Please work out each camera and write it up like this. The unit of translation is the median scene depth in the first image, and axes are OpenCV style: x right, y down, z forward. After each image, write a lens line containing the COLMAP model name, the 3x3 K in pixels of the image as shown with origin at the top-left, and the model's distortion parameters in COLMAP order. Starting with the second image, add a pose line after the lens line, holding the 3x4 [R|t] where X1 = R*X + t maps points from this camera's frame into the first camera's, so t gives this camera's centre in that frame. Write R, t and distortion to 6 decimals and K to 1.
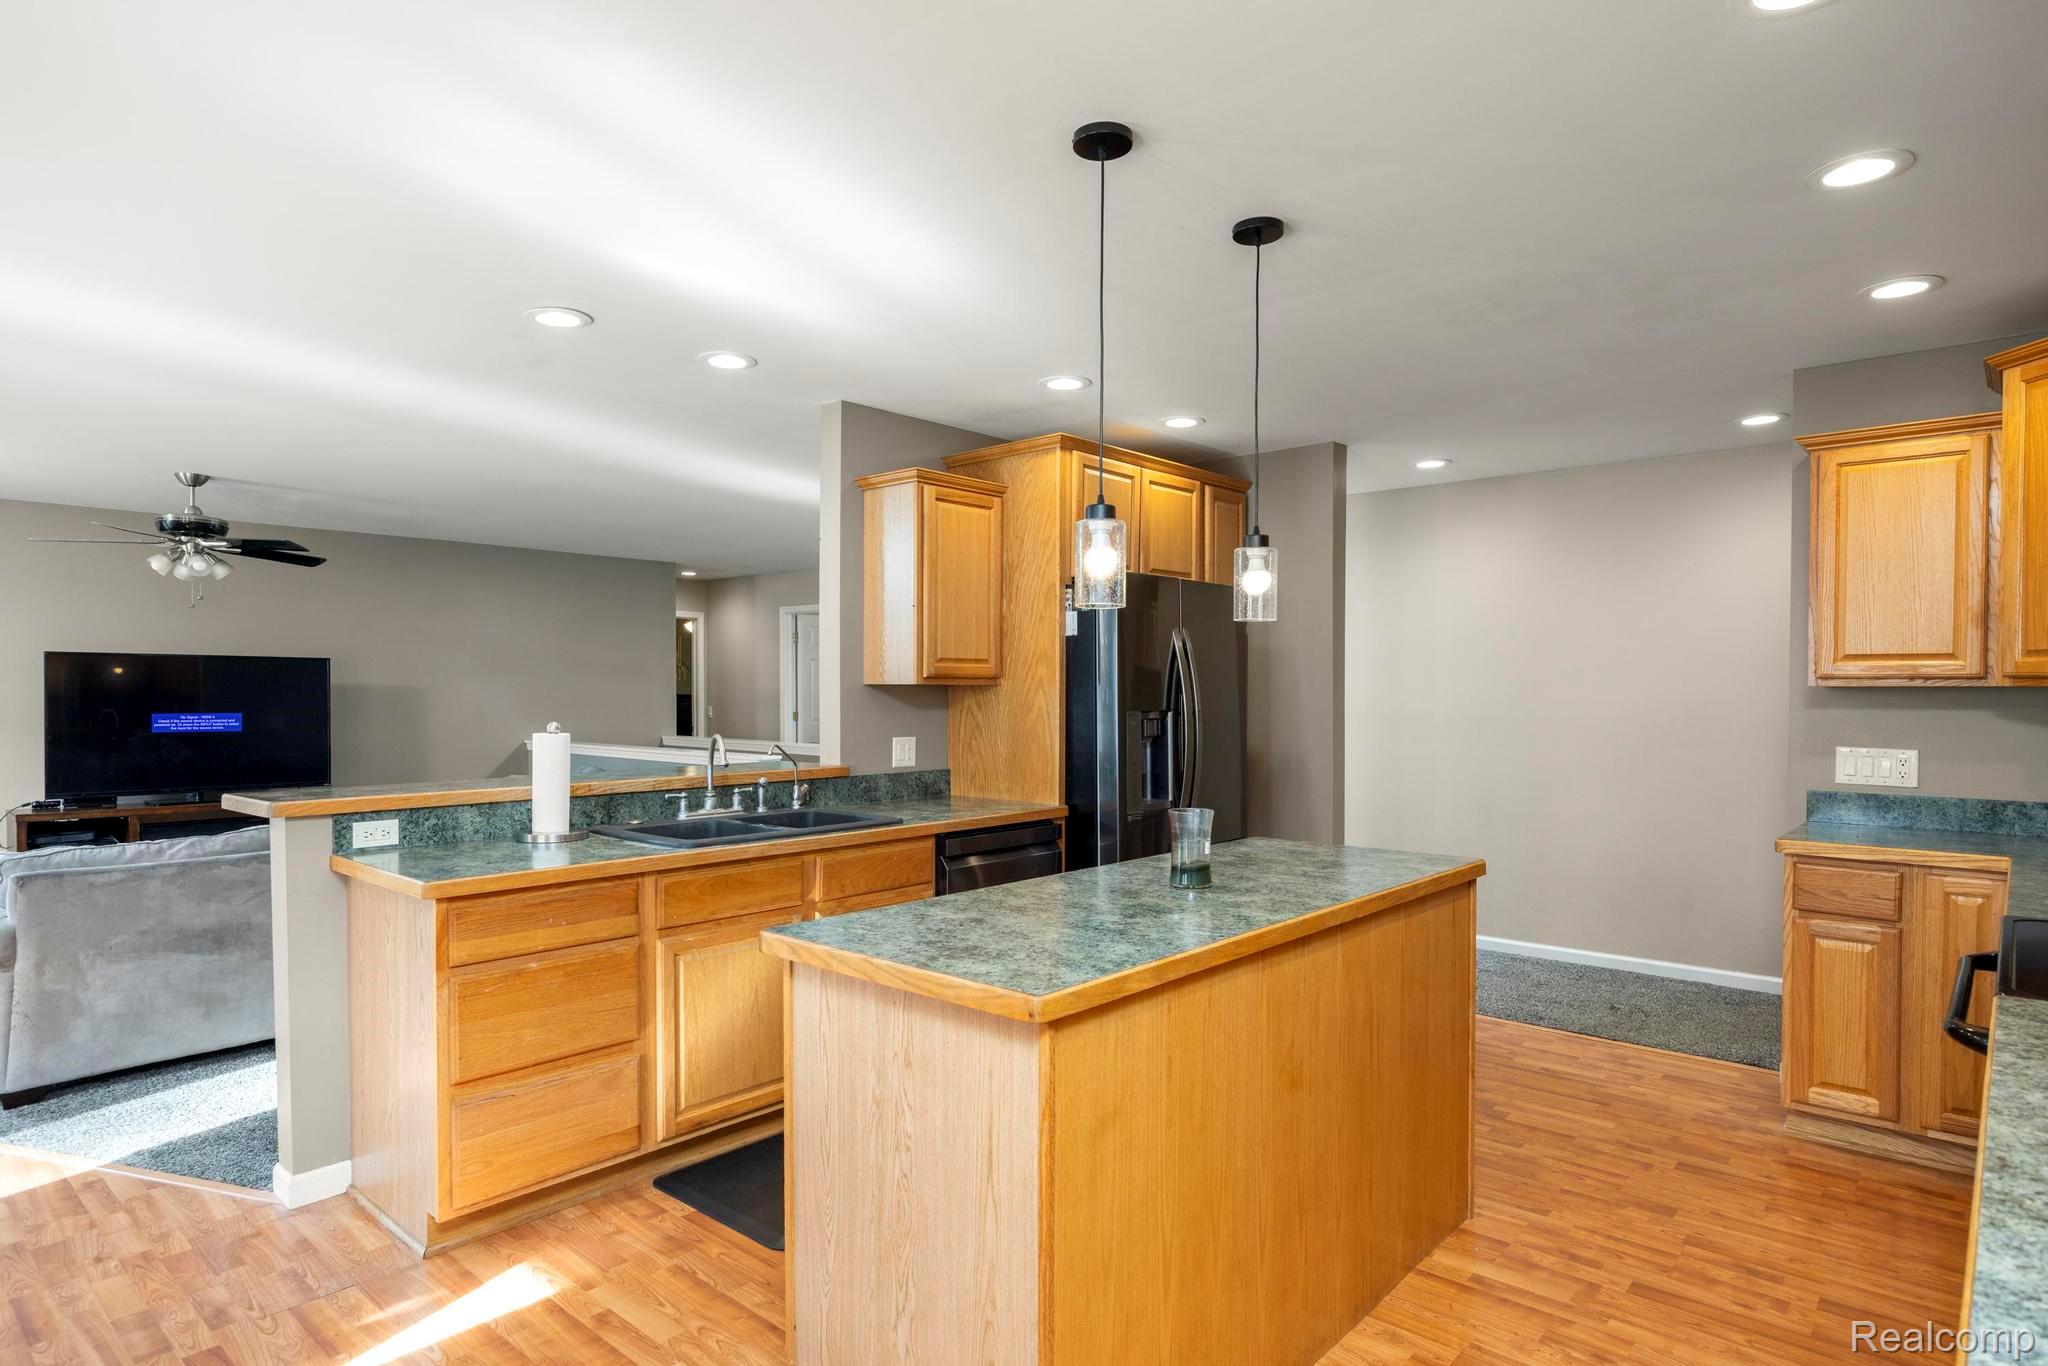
lens RADIAL K [[1124.1, 0, 1014.3], [0, 1124.1, 714.4], [0, 0, 1]] dist [0.002726, -0.001556]
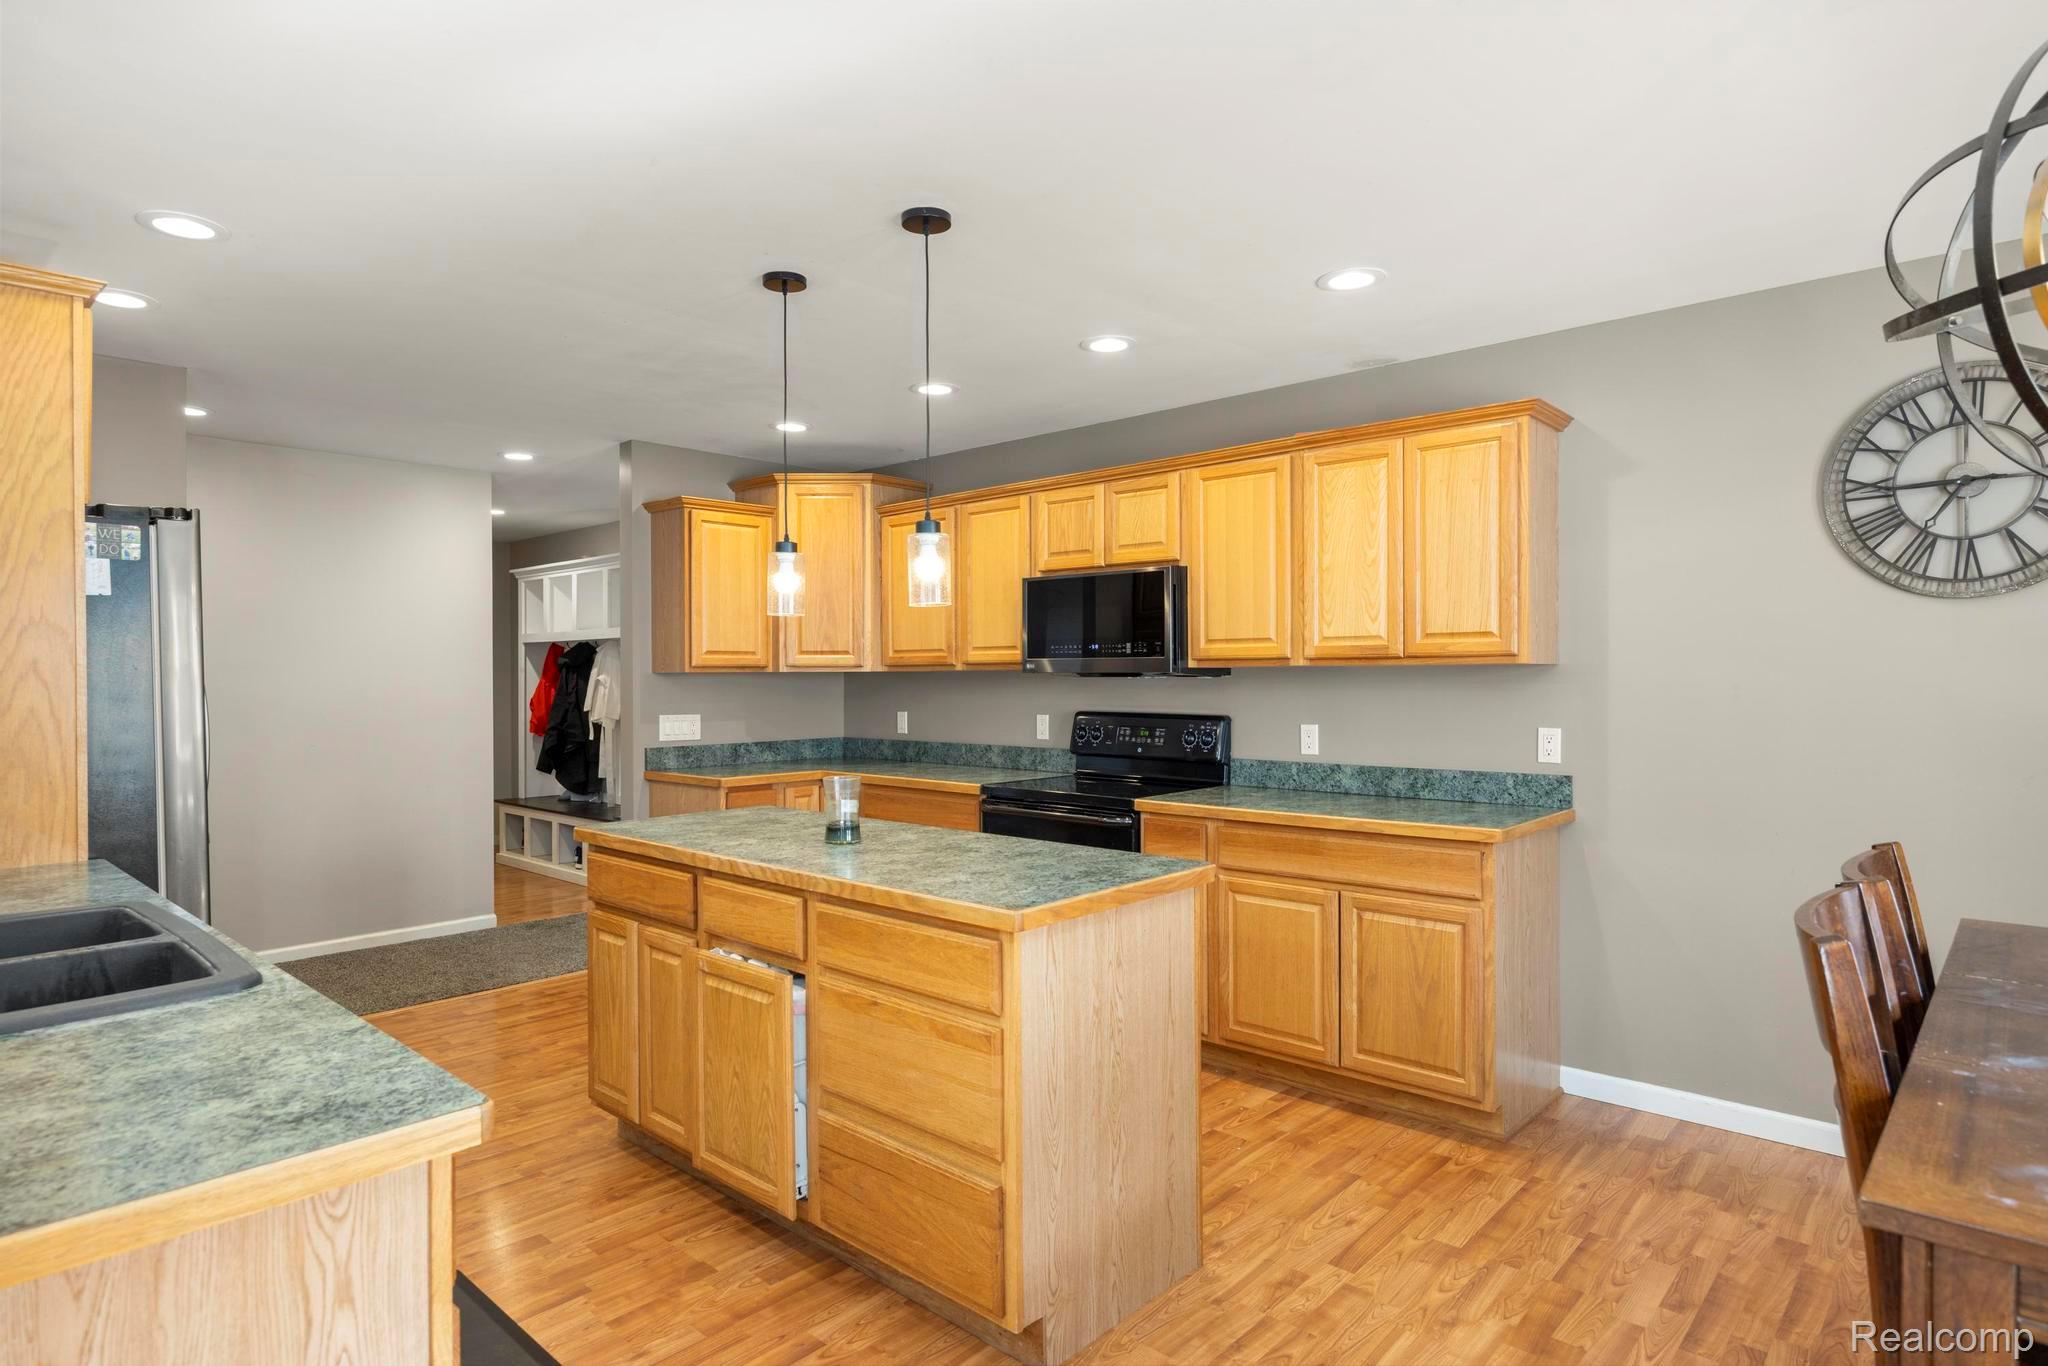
lens RADIAL K [[1124.1, 0, 1021.8], [0, 1124.1, 688.3], [0, 0, 1]] dist [0.002726, -0.001556]
pose [[-0.000976, -0.014036, 0.999901, -0.955935], [0.027358, 0.999527, 0.014058, -0.017806], [-0.999625, 0.027369, -0.000591, 0.767760]]
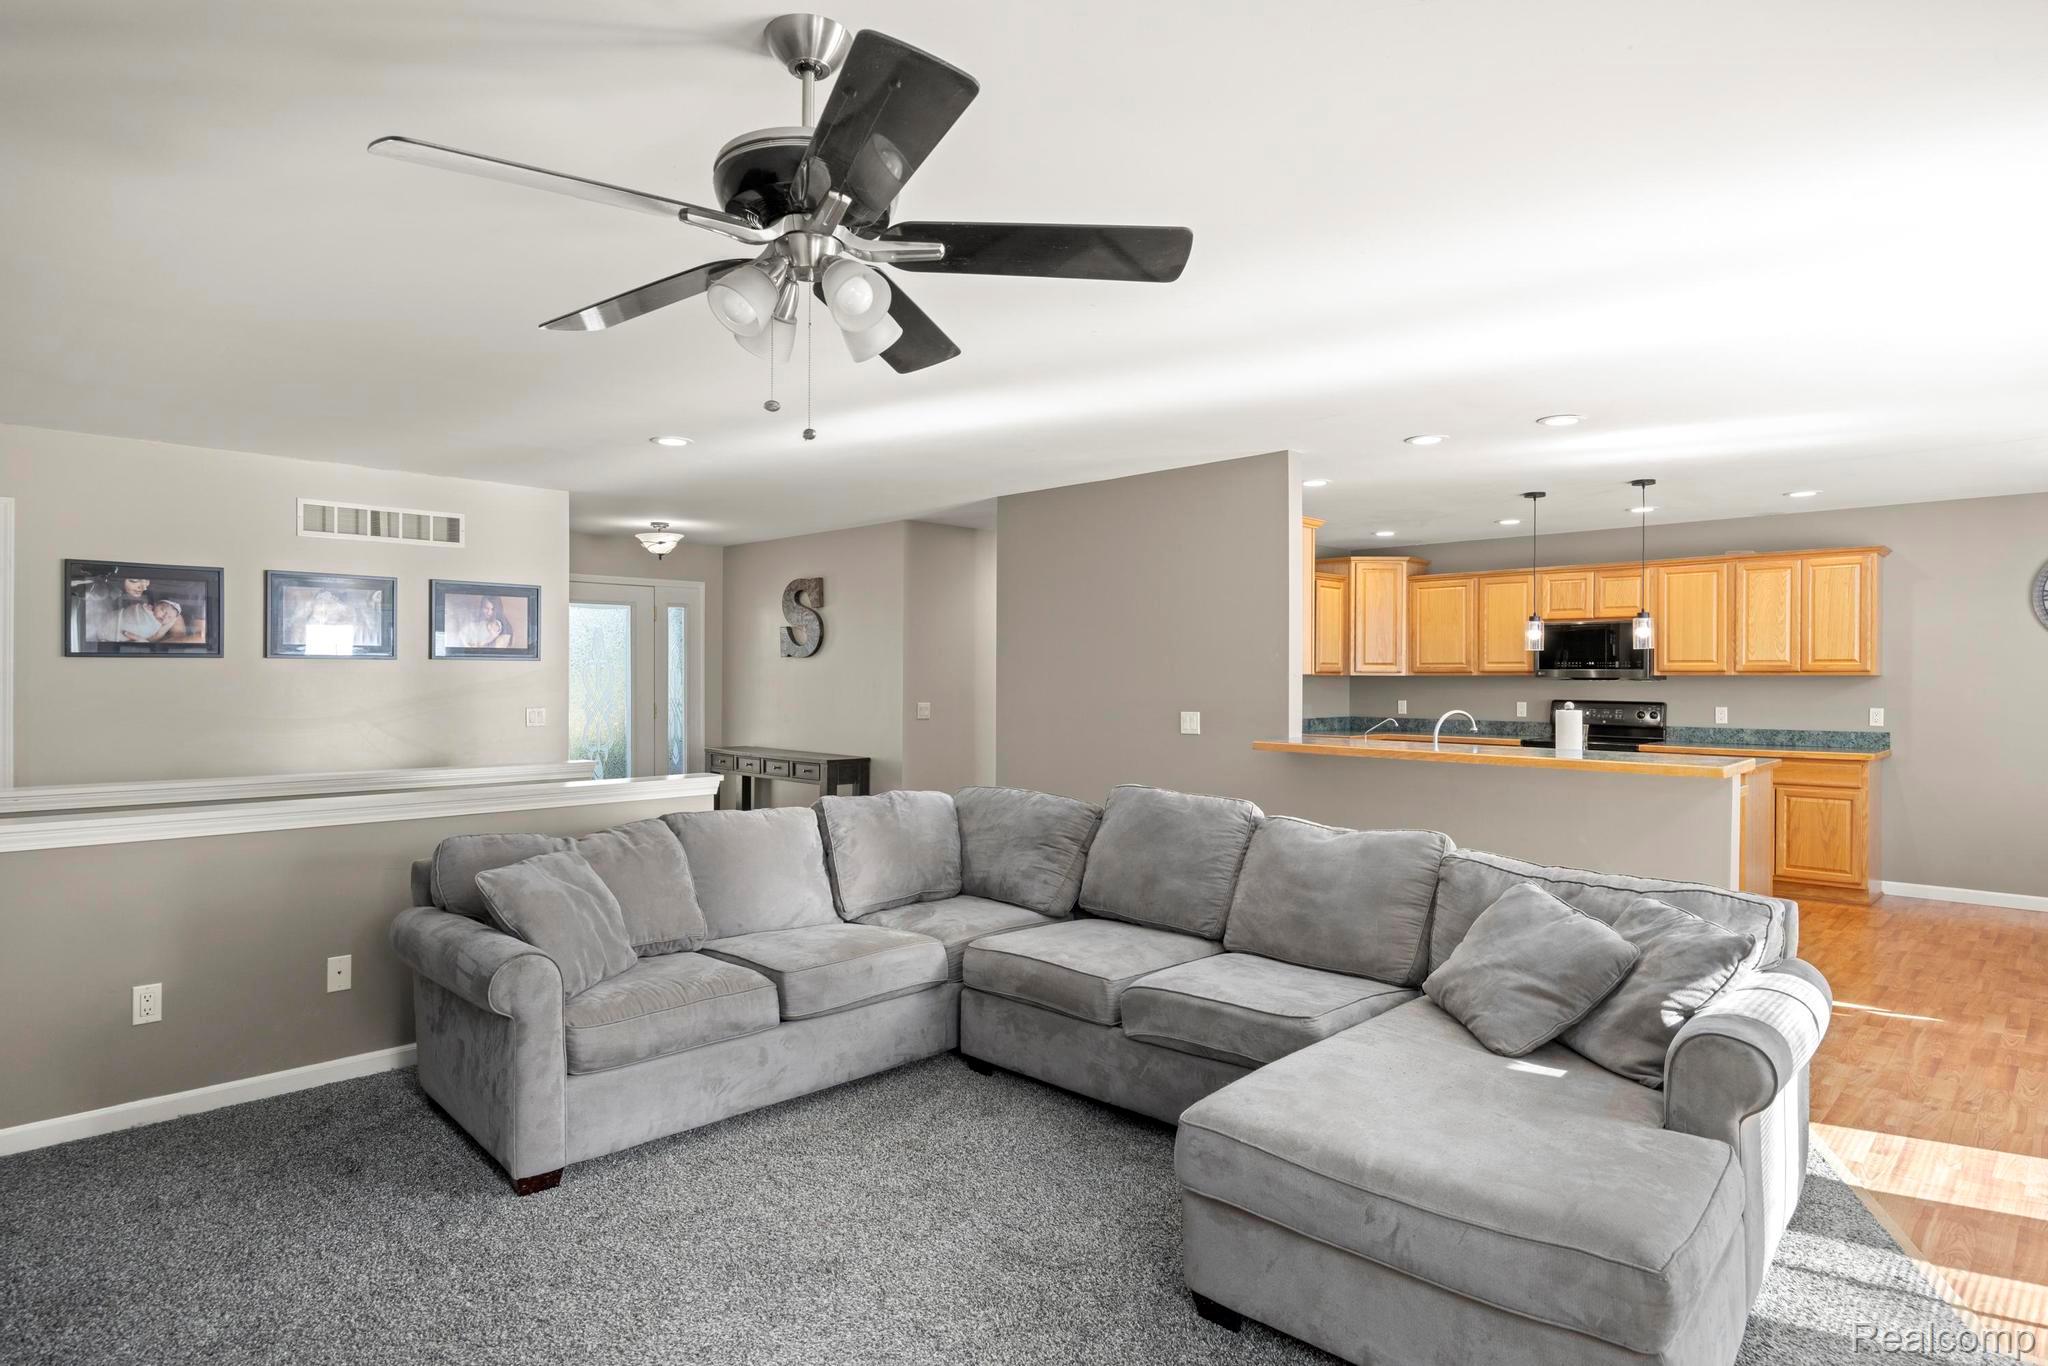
lens RADIAL K [[1124.1, 0, 1020.2], [0, 1124.1, 666.7], [0, 0, 1]] dist [0.002726, -0.001556]
pose [[0.060732, 0.005831, 0.998137, -1.627520], [0.020122, 0.999773, -0.007065, -0.034213], [-0.997951, 0.020513, 0.060601, 1.348071]]
